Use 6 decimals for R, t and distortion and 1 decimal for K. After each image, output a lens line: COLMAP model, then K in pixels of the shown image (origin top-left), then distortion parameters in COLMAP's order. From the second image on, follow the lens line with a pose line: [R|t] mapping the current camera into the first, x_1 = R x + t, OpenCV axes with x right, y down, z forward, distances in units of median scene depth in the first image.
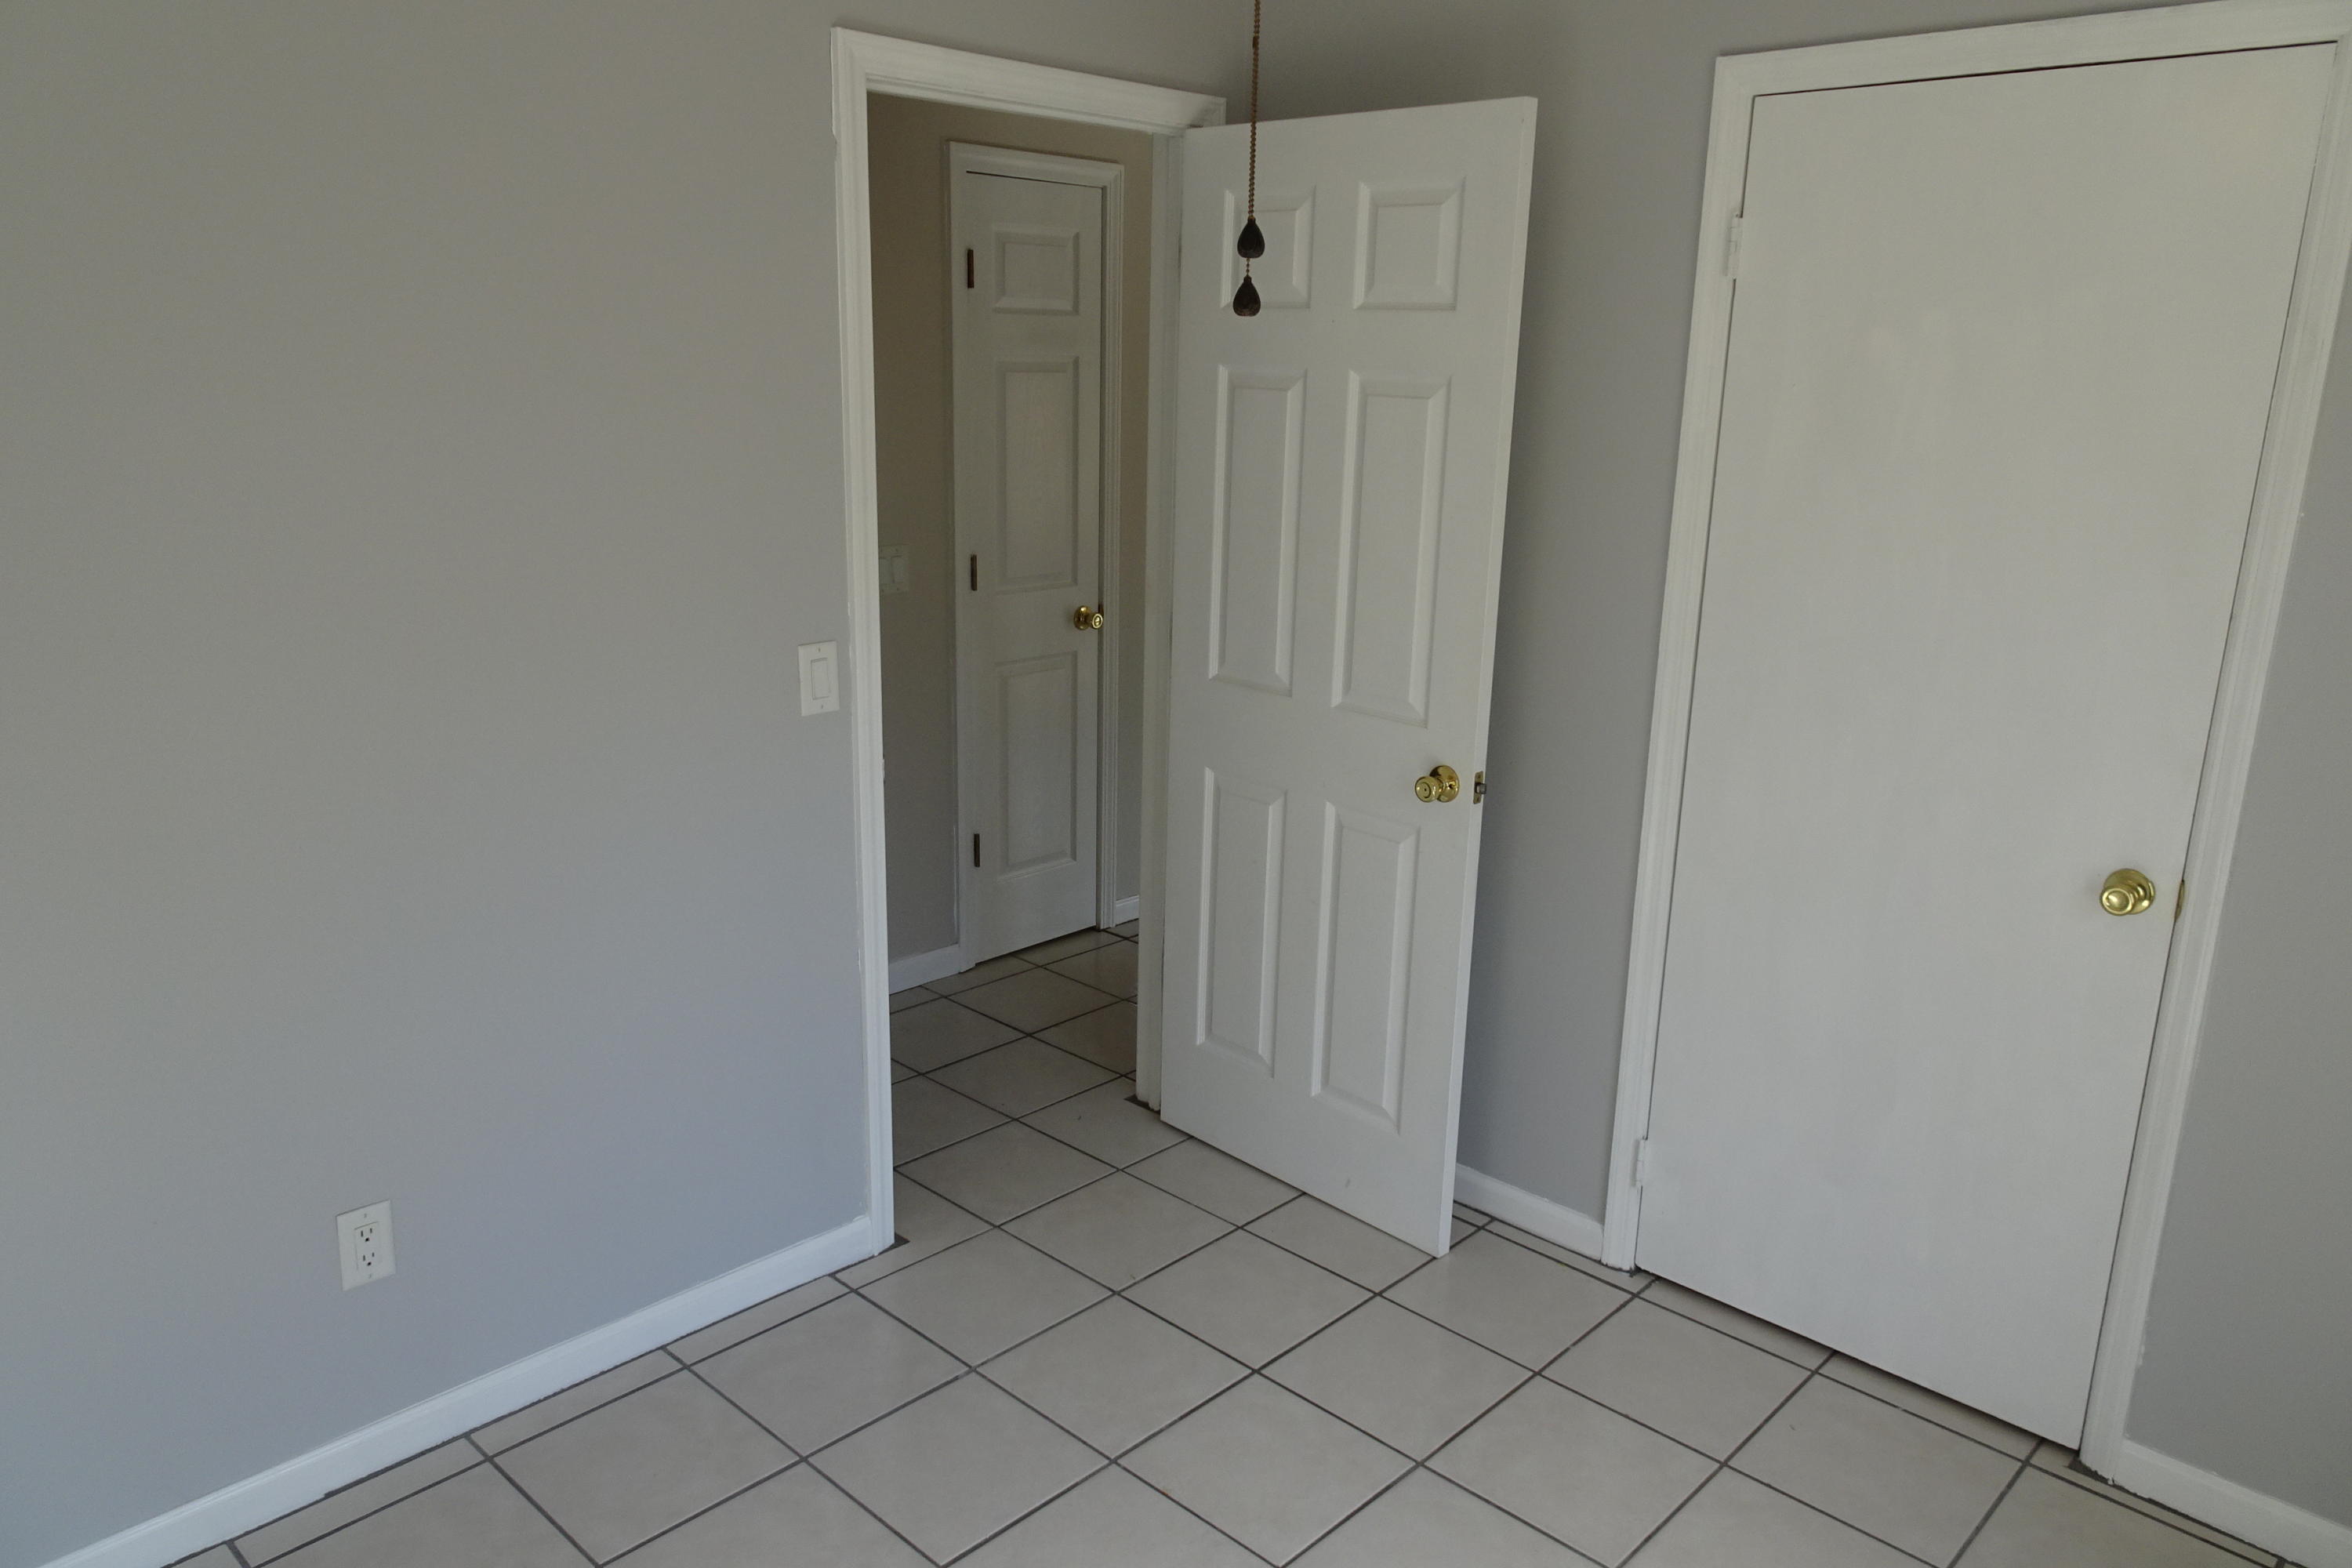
lens RADIAL K [[1661.3, 0, 1179.2], [0, 1661.3, 787.3], [0, 0, 1]] dist [-0.002036, -0.004022]
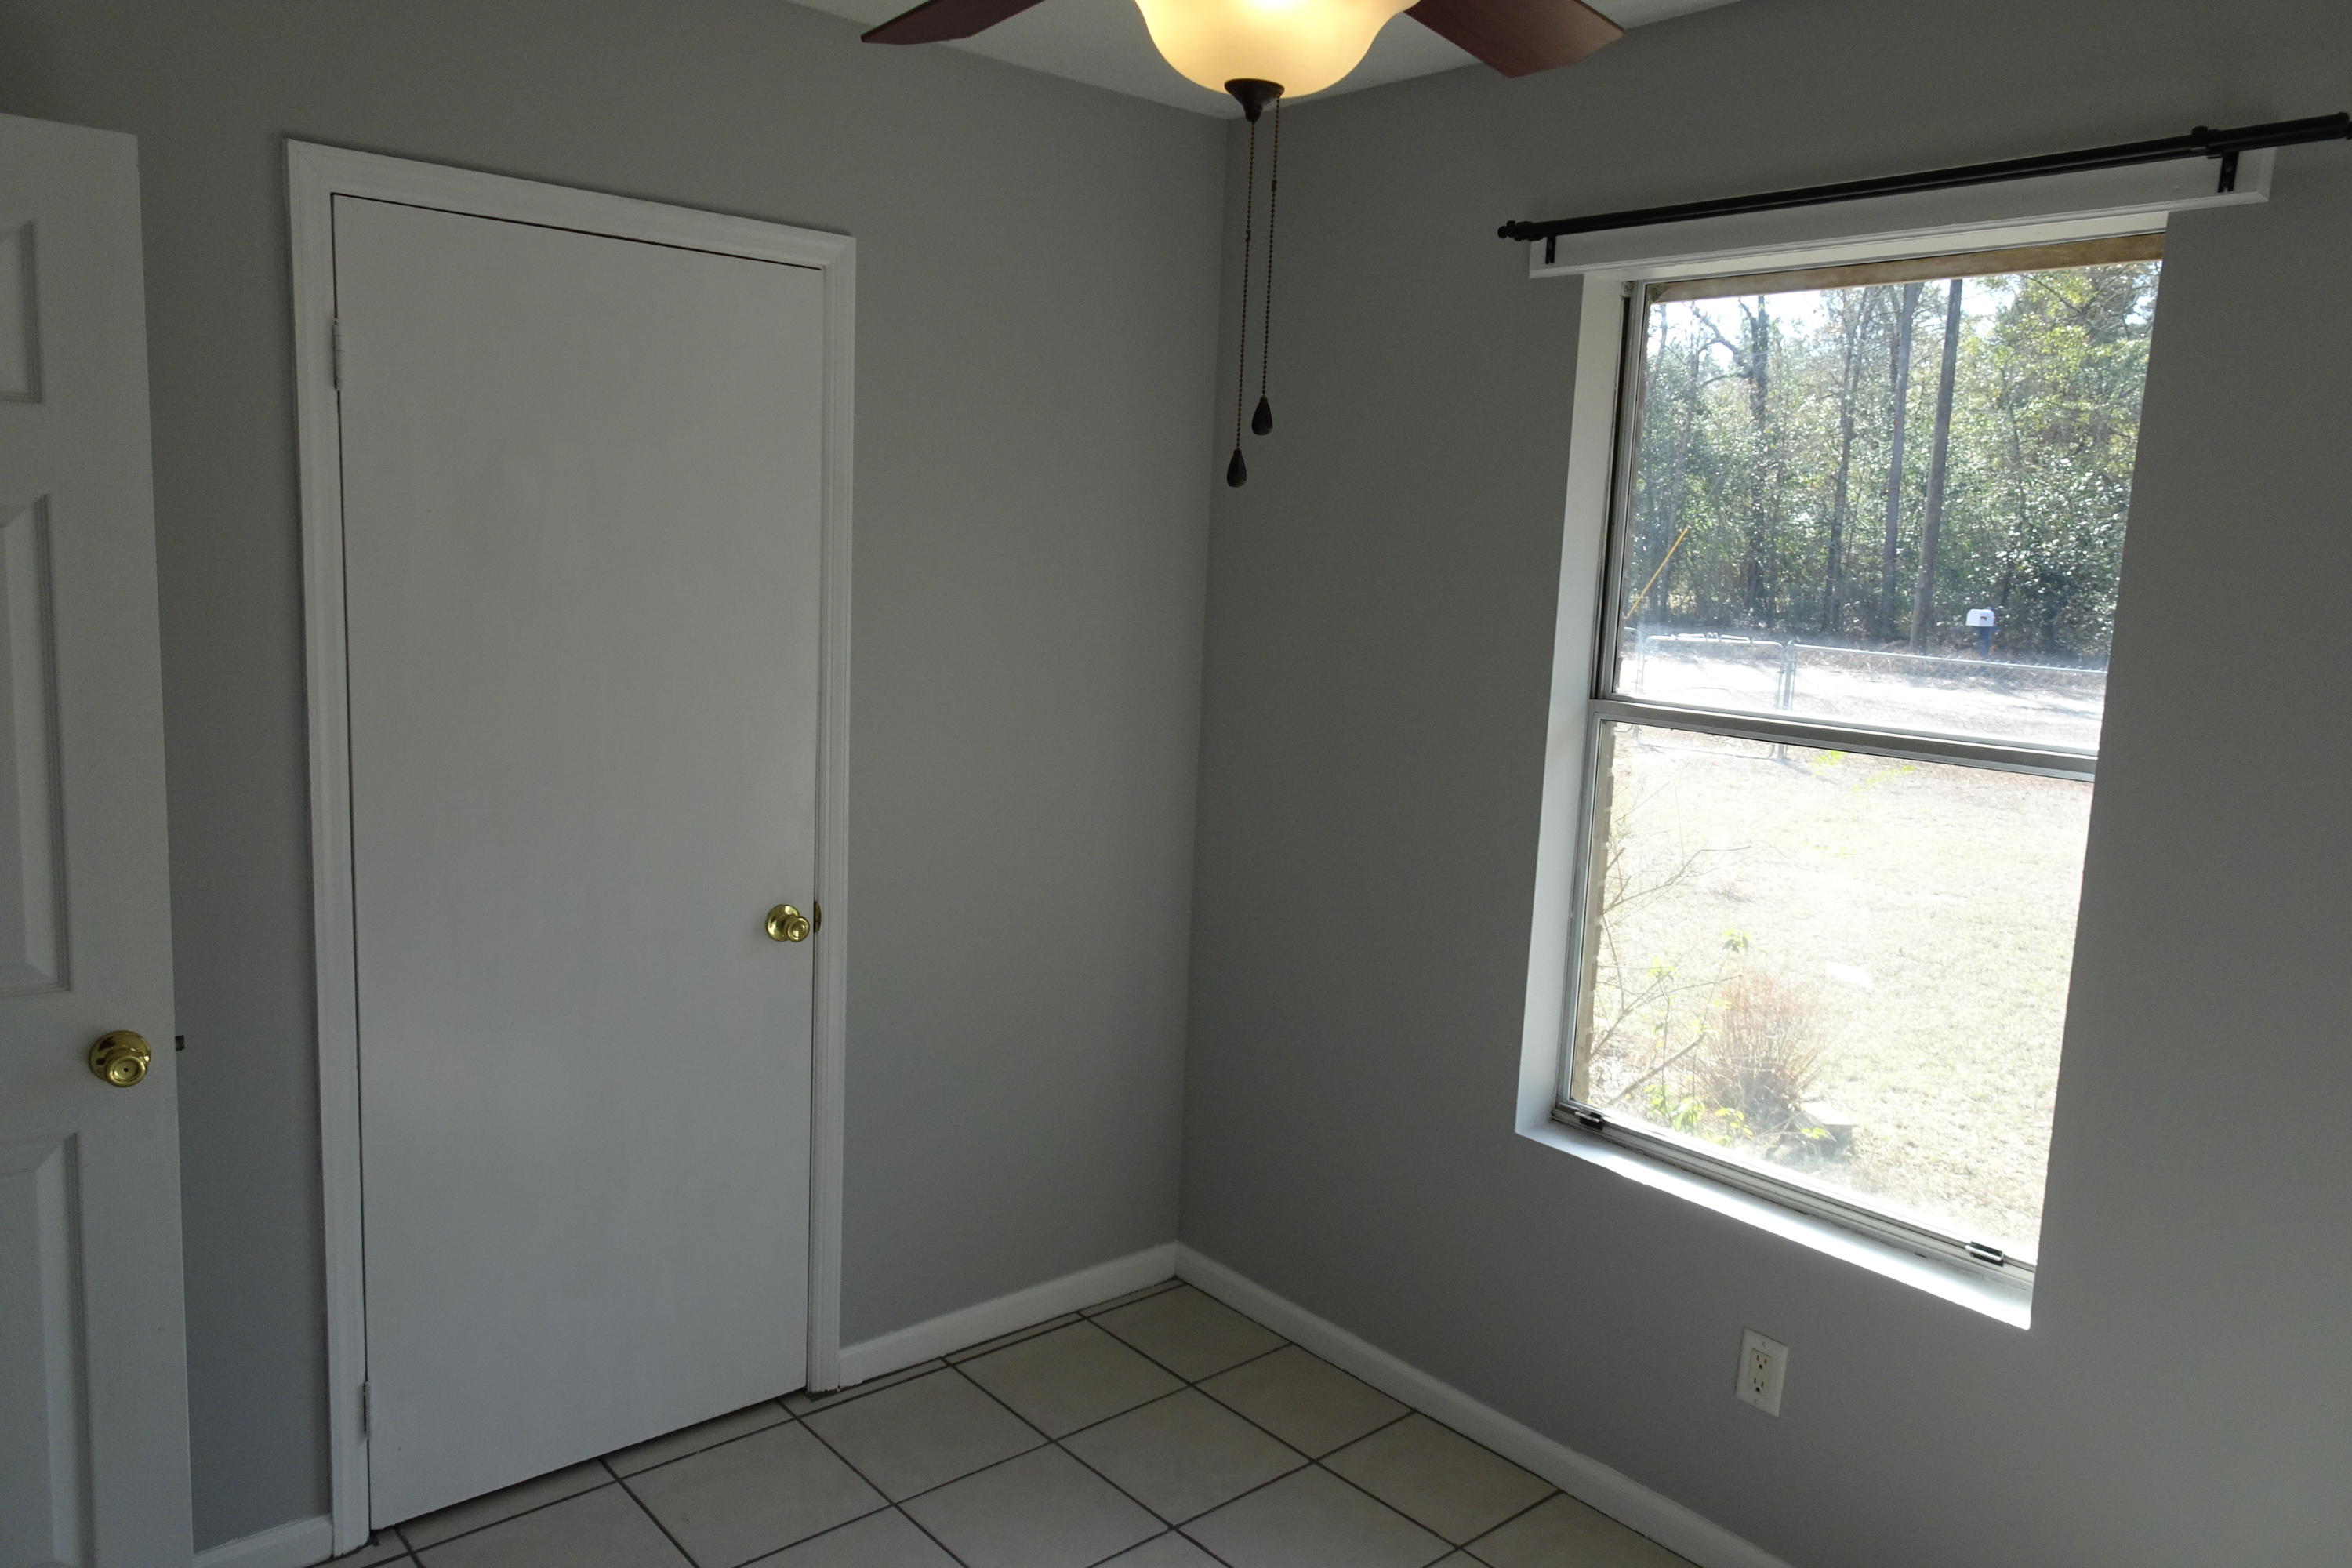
lens RADIAL K [[1661.3, 0, 1177.6], [0, 1661.3, 779.1], [0, 0, 1]] dist [-0.002036, -0.004022]
pose [[0.101911, -0.165367, 0.980953, -0.538942], [0.213072, 0.966831, 0.140850, -0.137858], [-0.971707, 0.194660, 0.133766, 0.492494]]
